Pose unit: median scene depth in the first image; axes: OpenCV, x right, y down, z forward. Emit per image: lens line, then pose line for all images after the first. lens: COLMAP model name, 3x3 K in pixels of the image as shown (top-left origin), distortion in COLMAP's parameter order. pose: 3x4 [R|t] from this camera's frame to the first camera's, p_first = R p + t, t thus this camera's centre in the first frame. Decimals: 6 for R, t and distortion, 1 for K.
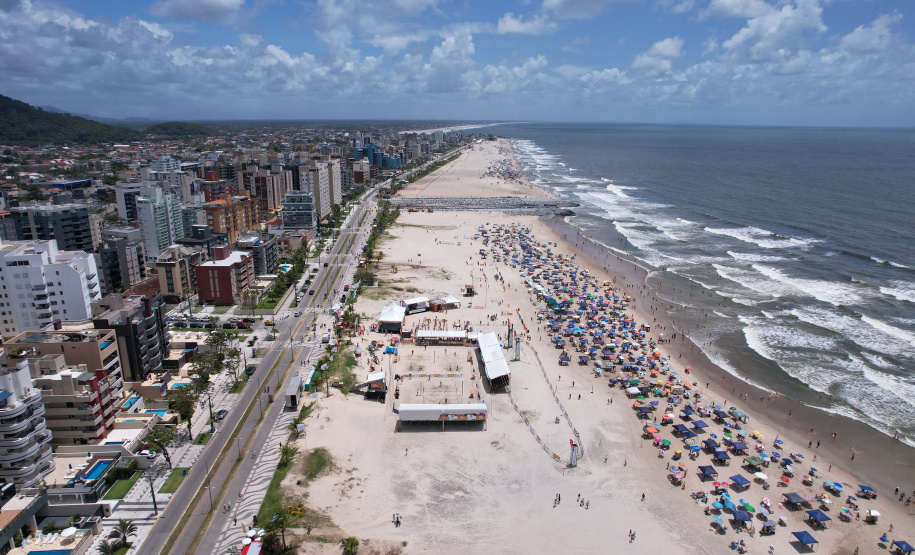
lens RADIAL K [[584.5, 0, 456.1], [0, 584.5, 276.7], [0, 0, 1]] dist [-0.083723, 0.075865]
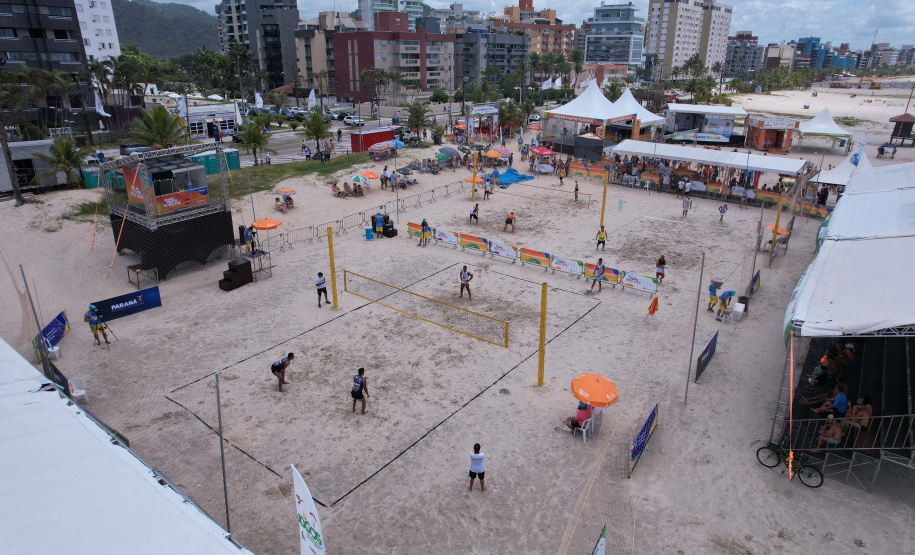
lens RADIAL K [[584.2, 0, 457.5], [0, 584.2, 277.5], [0, 0, 1]] dist [-0.084938, 0.075271]
pose [[0.762061, 0.227829, -0.606100, 0.051027], [-0.172789, 0.973663, 0.148743, 0.113767], [0.624025, -0.008624, 0.781357, 0.626003]]
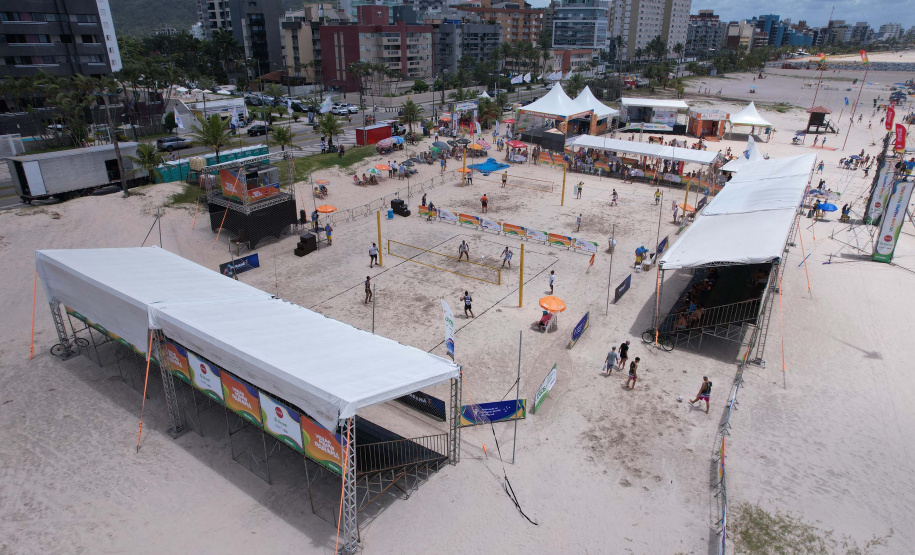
lens RADIAL K [[584.2, 0, 457.5], [0, 584.2, 277.5], [0, 0, 1]] dist [-0.084938, 0.075271]
pose [[0.793896, 0.237879, -0.559591, 0.080392], [-0.162918, 0.969867, 0.181152, 0.109422], [0.585821, -0.052649, 0.808729, 0.571865]]
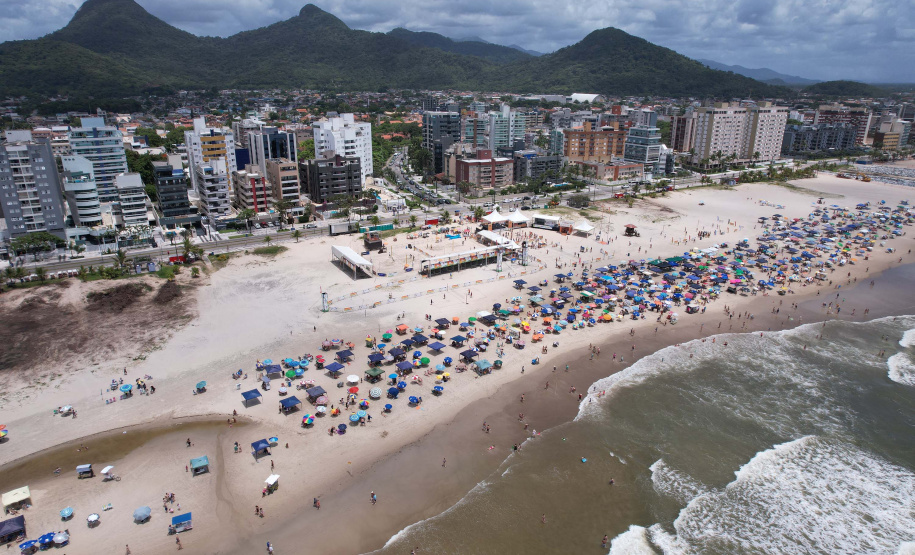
lens RADIAL K [[584.2, 0, 457.5], [0, 584.2, 277.5], [0, 0, 1]] dist [-0.084938, 0.075271]
pose [[0.472930, 0.287418, -0.832904, 0.743582], [-0.234024, 0.952321, 0.195746, -0.022736], [0.849453, 0.102345, 0.517644, 0.339795]]
